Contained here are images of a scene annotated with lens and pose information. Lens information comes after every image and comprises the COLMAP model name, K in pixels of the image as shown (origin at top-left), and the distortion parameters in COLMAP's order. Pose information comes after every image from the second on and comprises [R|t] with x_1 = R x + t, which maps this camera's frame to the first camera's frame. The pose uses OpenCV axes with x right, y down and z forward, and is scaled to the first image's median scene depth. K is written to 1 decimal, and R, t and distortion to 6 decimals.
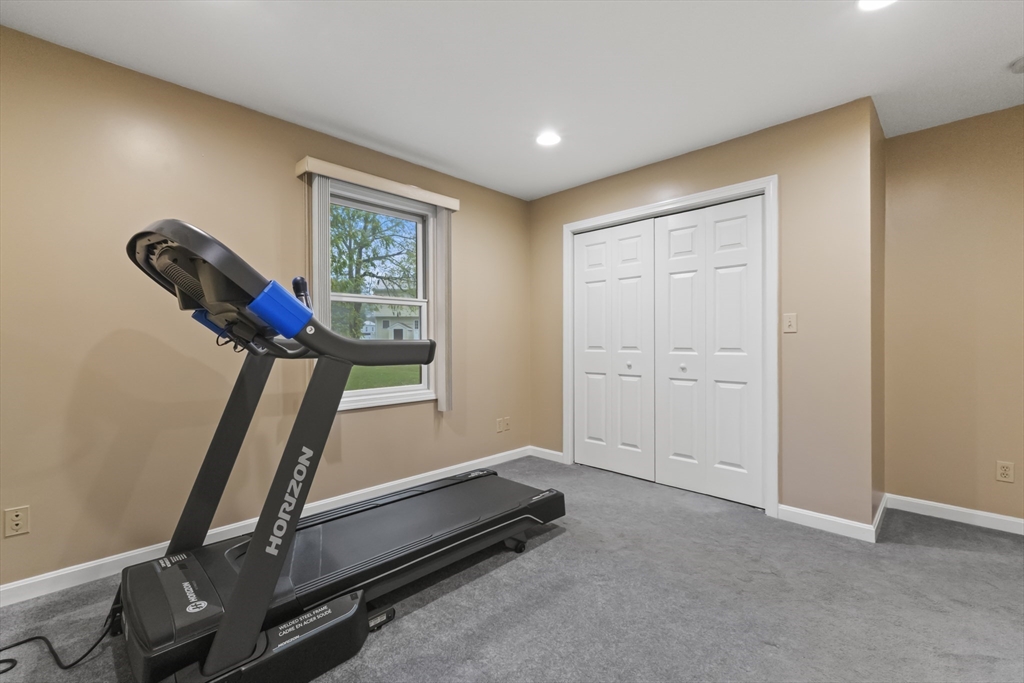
lens RADIAL K [[437.8, 0, 509.7], [0, 437.8, 355.9], [0, 0, 1]] dist [0.020143, -0.000072]
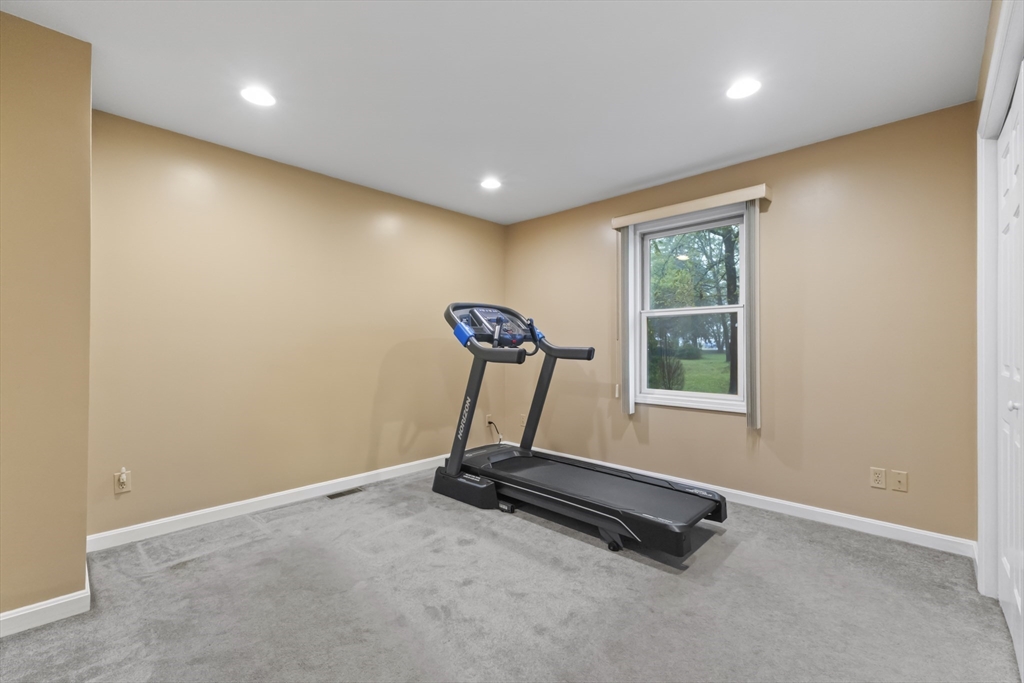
lens RADIAL K [[437.8, 0, 509.7], [0, 437.8, 355.9], [0, 0, 1]] dist [0.020143, -0.000072]
pose [[0.007929, 0.023990, -0.999681, 1.053515], [-0.033684, 0.999151, 0.023711, -0.037078], [0.999401, 0.033485, 0.008731, 0.716537]]
